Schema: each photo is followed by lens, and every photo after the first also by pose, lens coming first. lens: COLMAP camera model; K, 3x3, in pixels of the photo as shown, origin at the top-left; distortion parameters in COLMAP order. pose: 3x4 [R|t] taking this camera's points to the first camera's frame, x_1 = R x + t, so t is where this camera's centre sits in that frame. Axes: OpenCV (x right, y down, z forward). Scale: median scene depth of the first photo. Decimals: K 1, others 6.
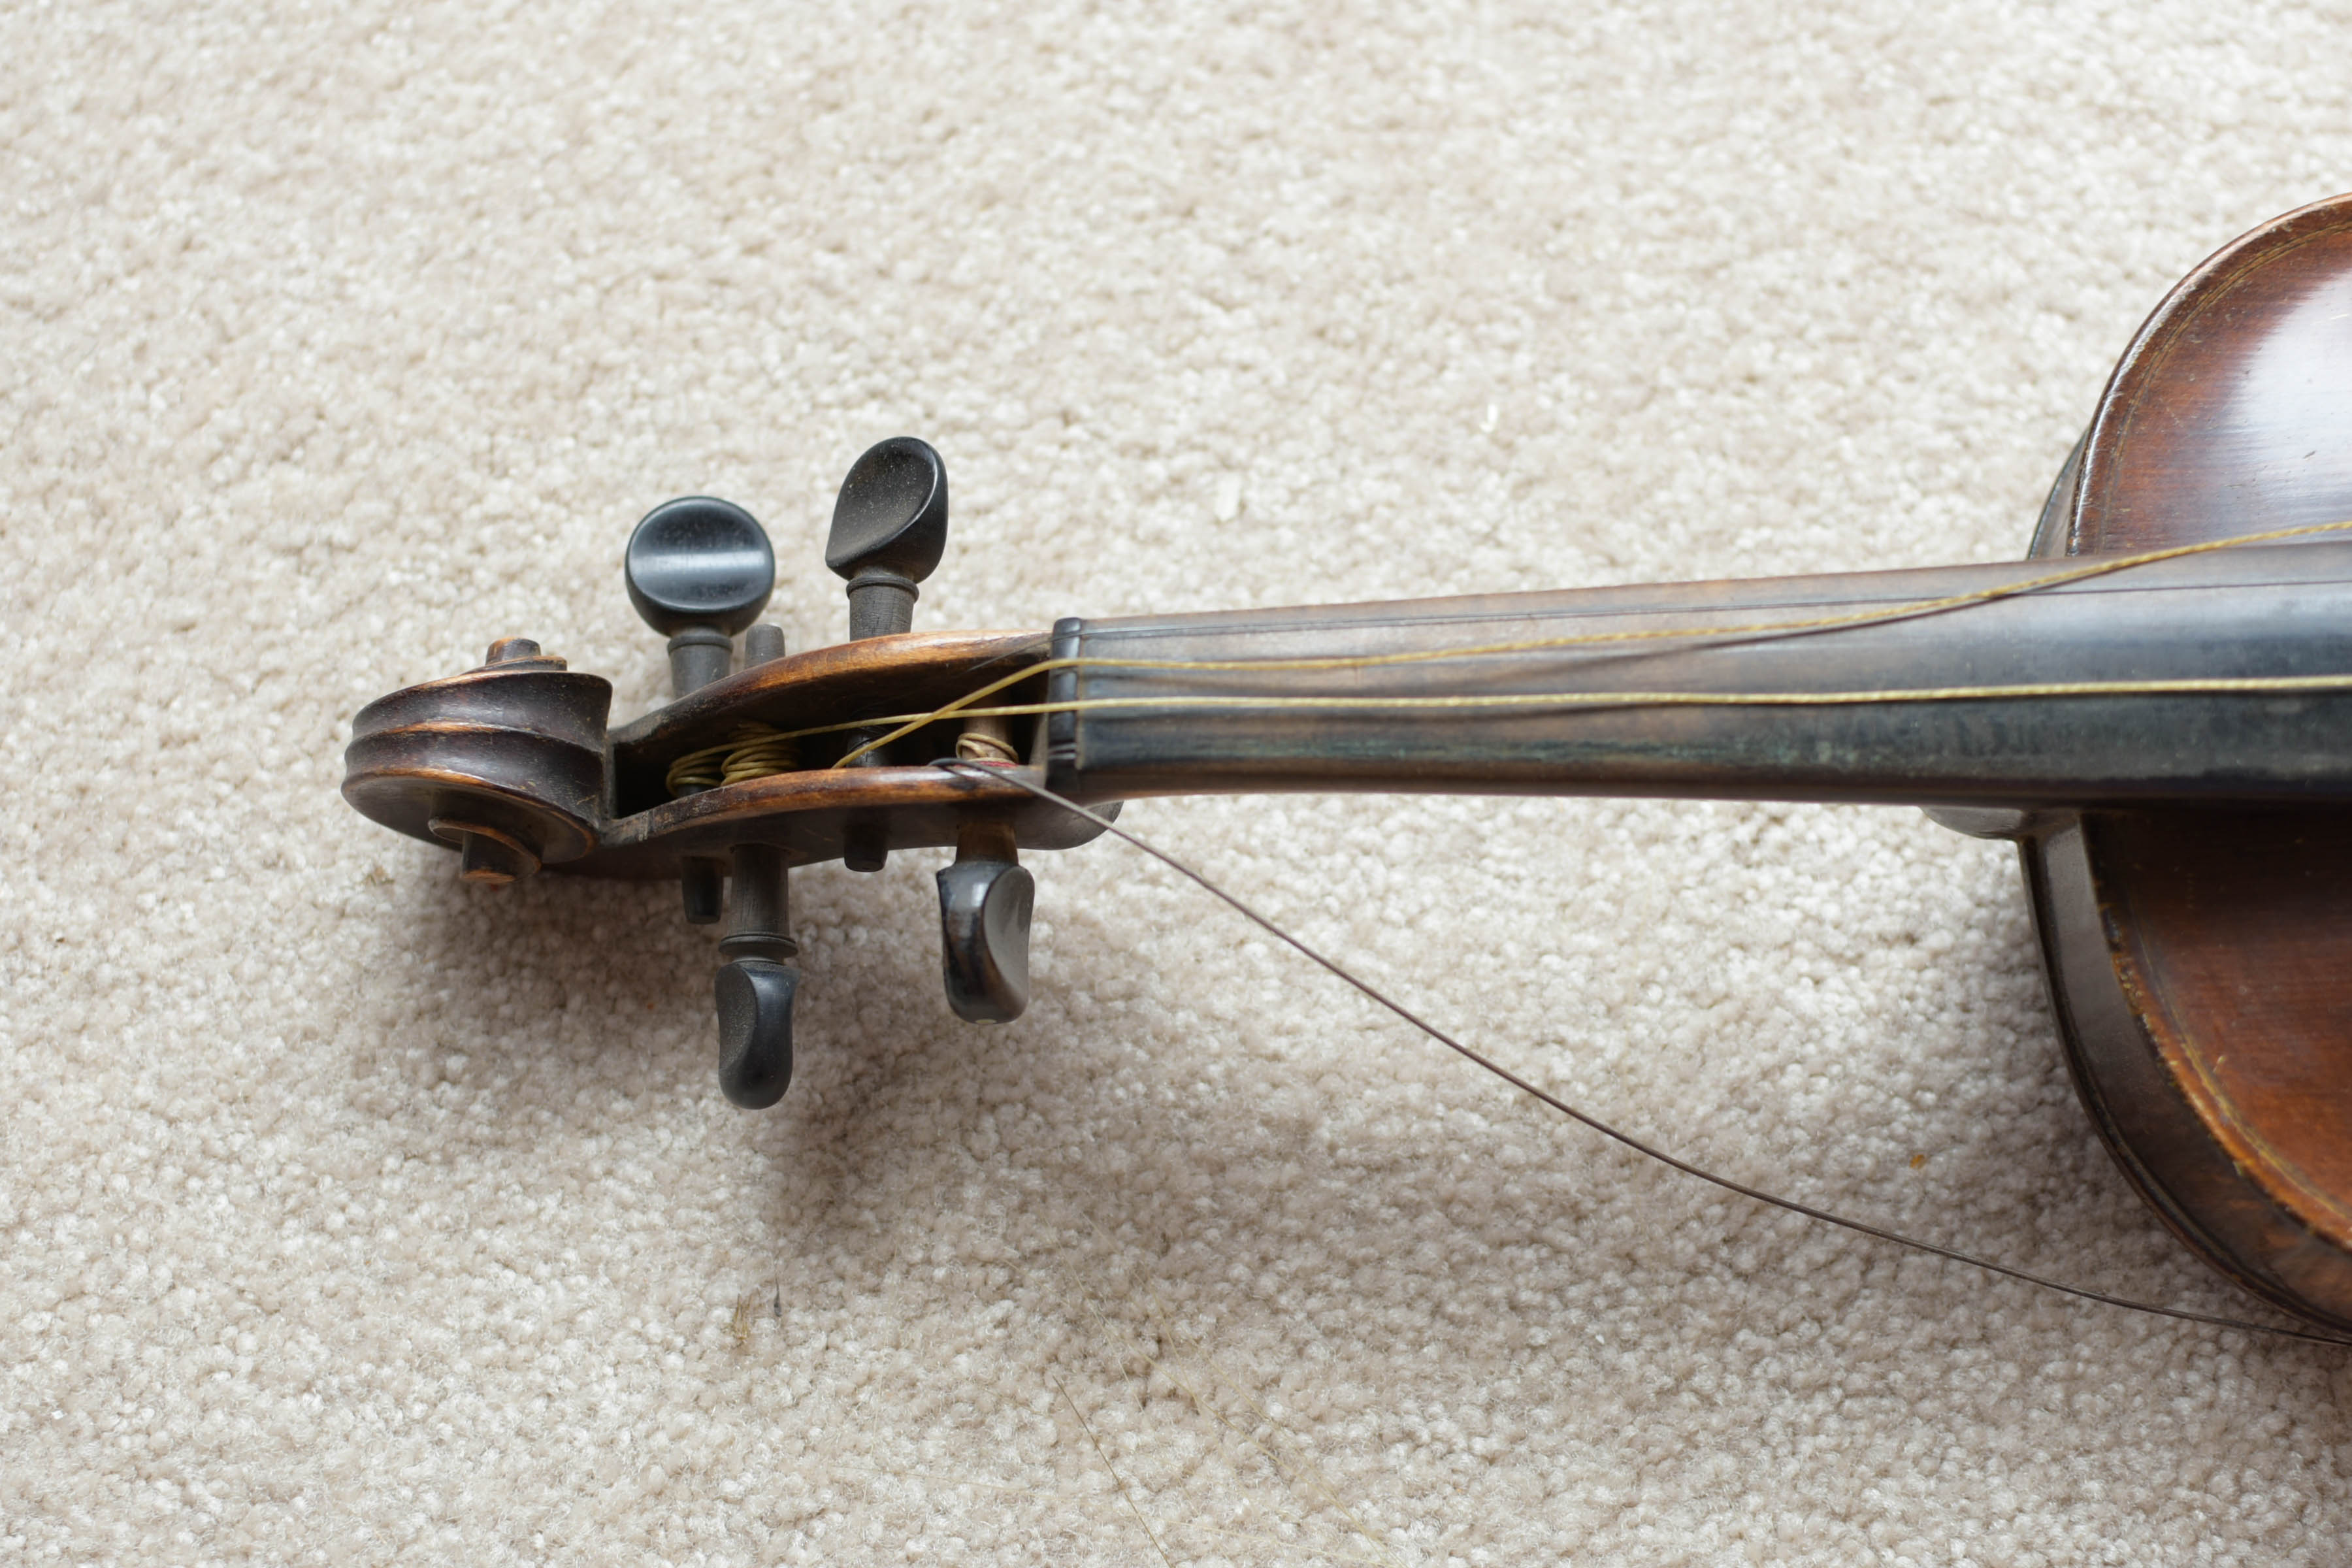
lens RADIAL K [[3610.7, 0, 1176.0], [0, 3610.7, 784.0], [0, 0, 1]] dist [0.010695, -0.014419]
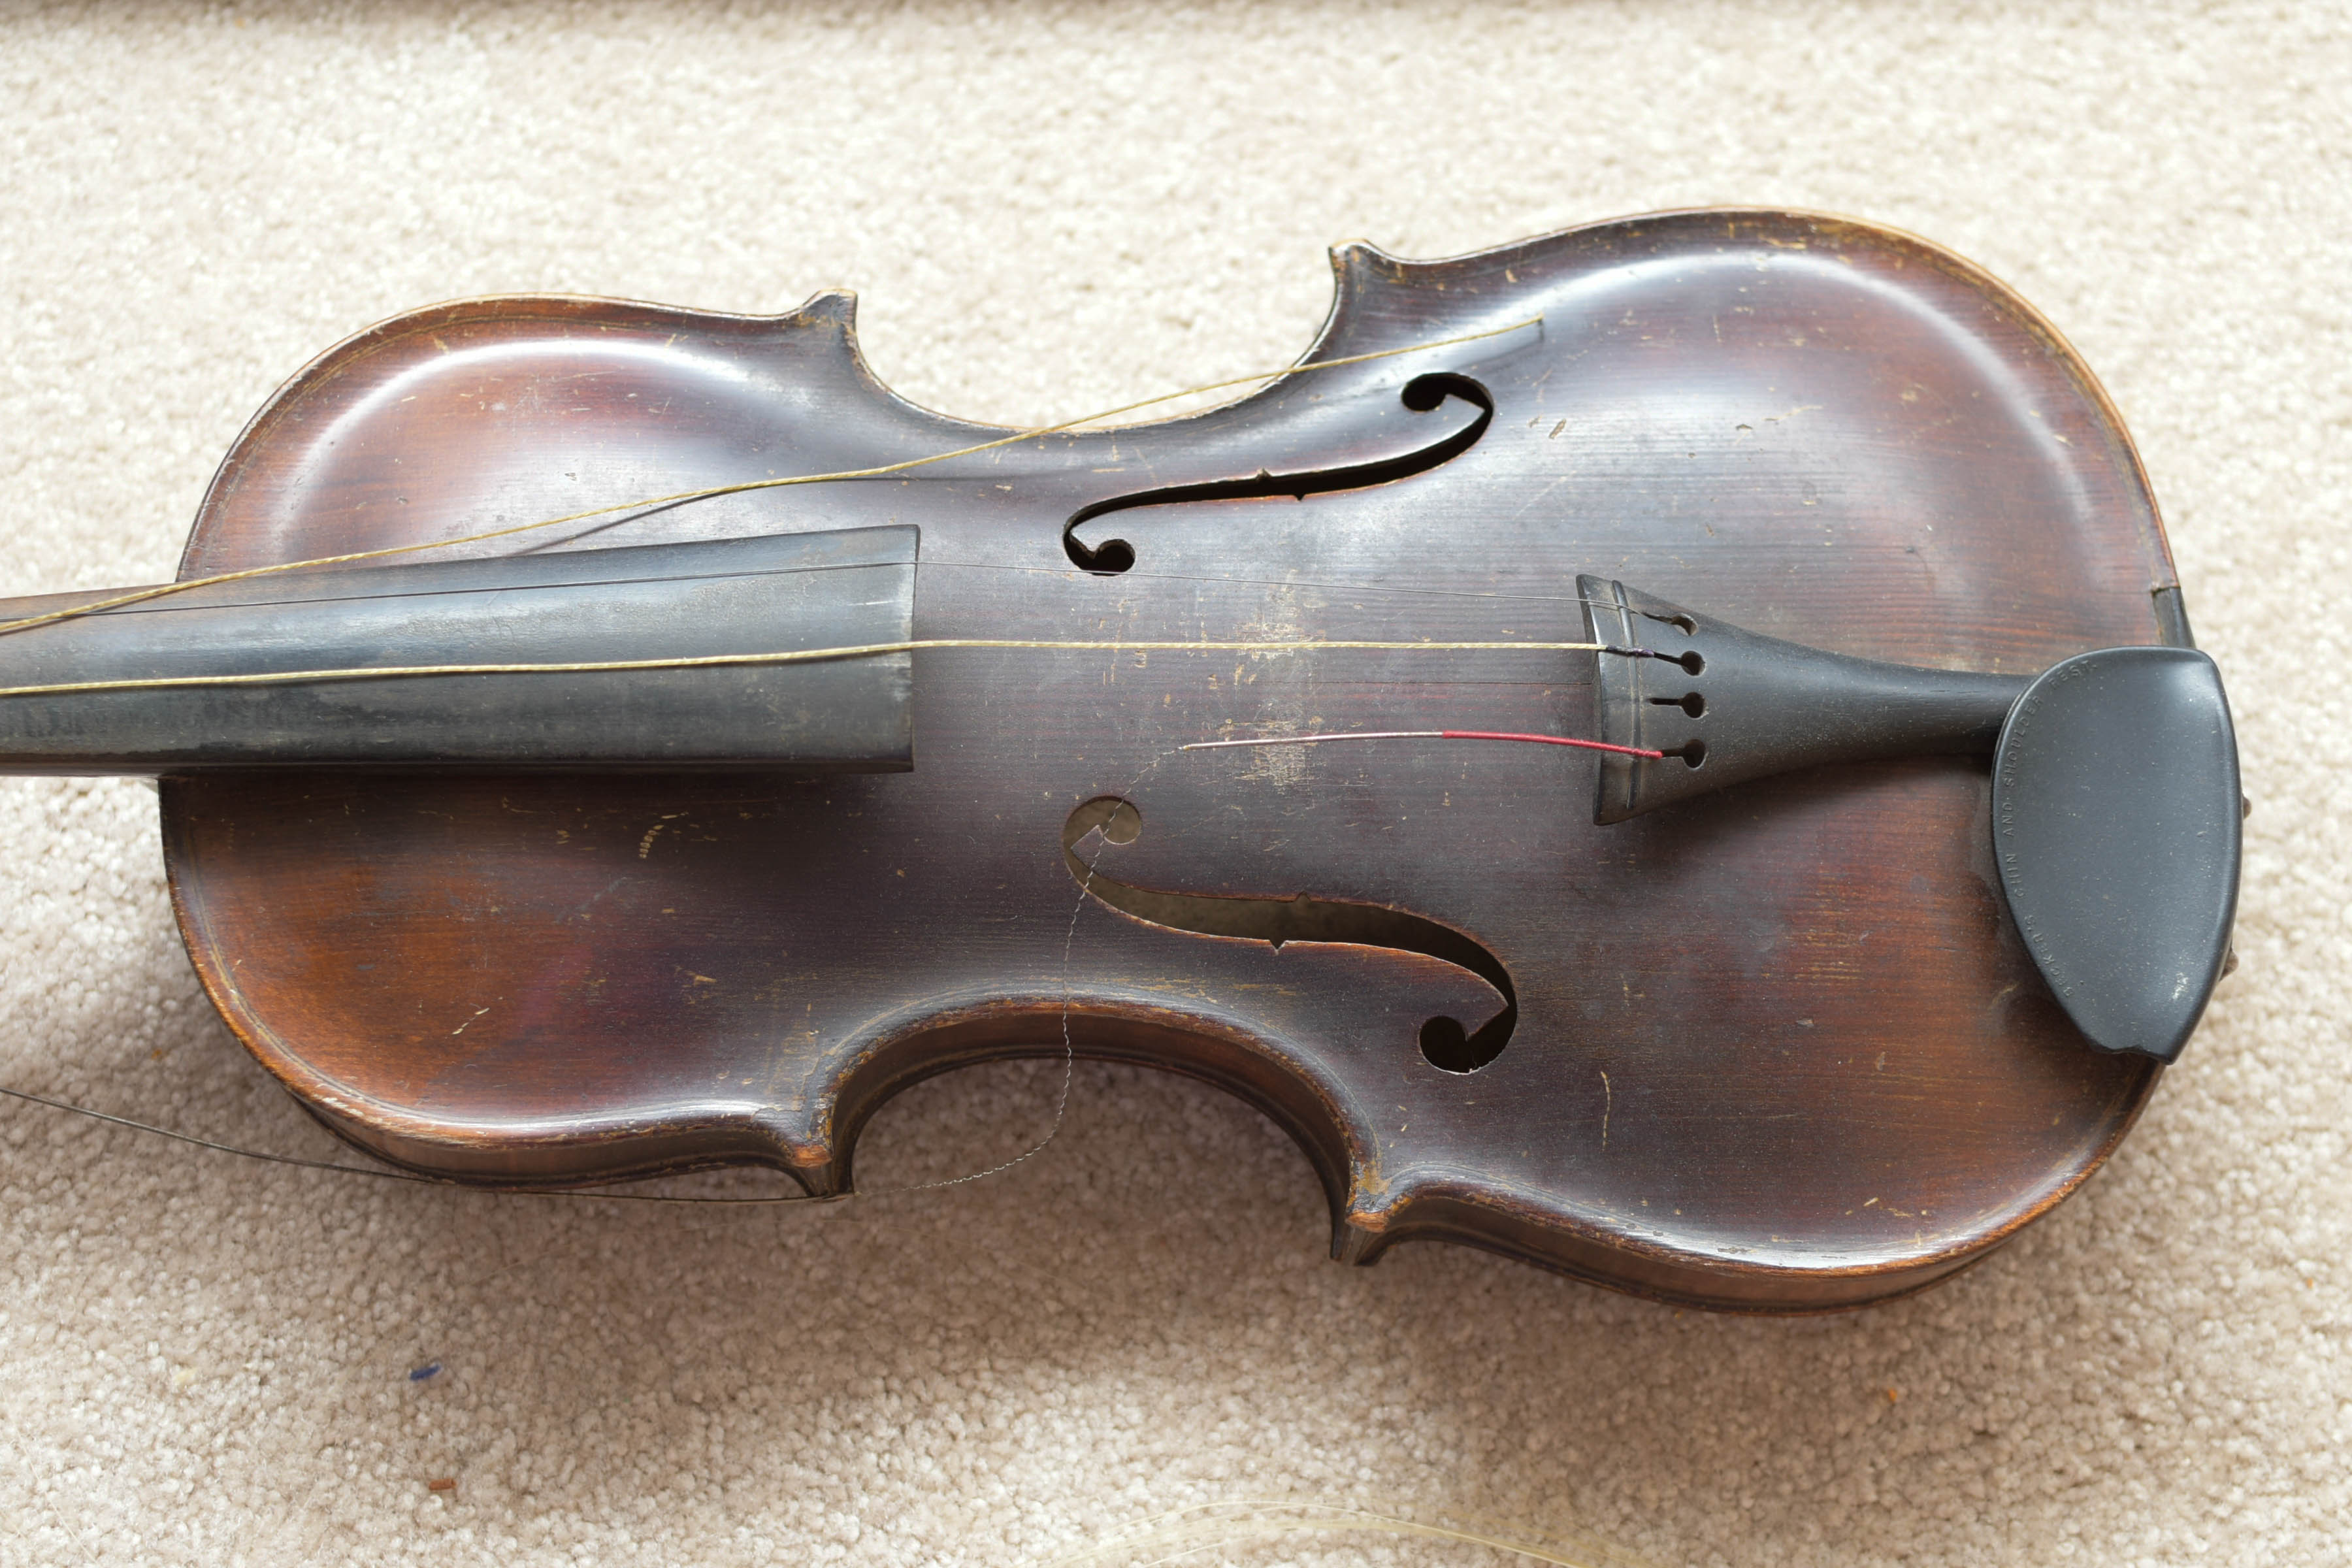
lens RADIAL K [[3610.7, 0, 1176.0], [0, 3610.7, 784.0], [0, 0, 1]] dist [0.010695, -0.014419]
pose [[0.998921, -0.018729, 0.042501, 0.519998], [0.019078, 0.999787, -0.007819, 0.024957], [-0.042346, 0.008621, 0.999066, -0.309163]]
